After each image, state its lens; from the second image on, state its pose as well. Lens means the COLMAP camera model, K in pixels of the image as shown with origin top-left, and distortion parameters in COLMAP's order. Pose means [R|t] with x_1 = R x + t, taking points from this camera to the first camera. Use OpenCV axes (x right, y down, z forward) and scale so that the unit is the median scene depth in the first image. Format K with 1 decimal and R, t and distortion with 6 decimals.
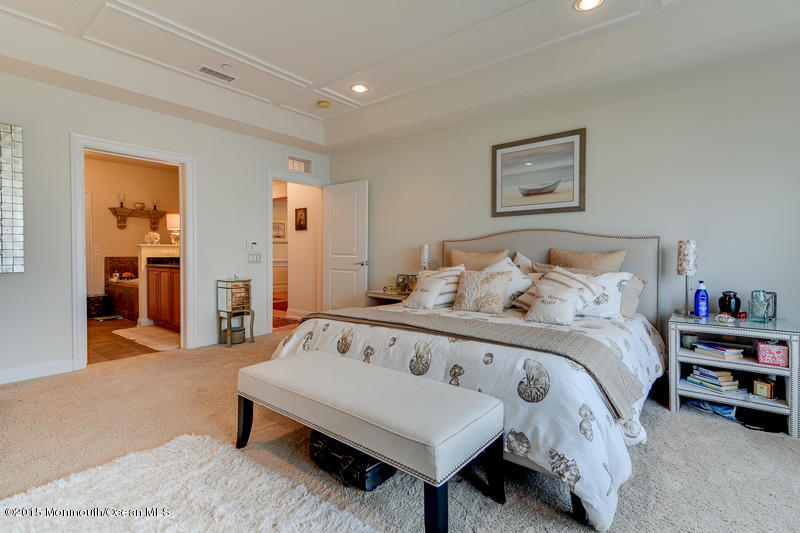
lens RADIAL K [[390.4, 0, 400.0], [0, 390.4, 266.5], [0, 0, 1]] dist [0.018990, -0.000492]
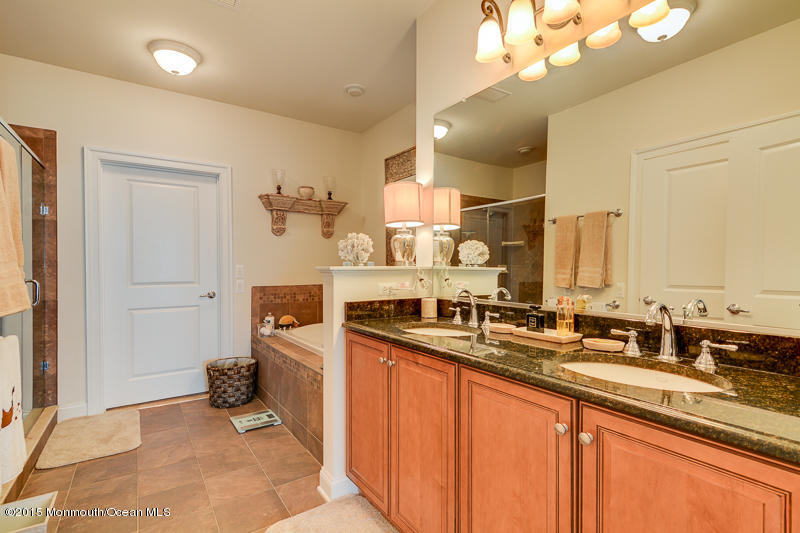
lens RADIAL K [[384.6, 0, 397.1], [0, 384.6, 269.6], [0, 0, 1]] dist [0.021551, -0.000725]
pose [[0.957056, -0.007610, -0.289804, -0.402337], [0.001587, 0.999778, -0.021010, -0.036936], [0.289899, 0.019648, 0.956855, 0.548644]]
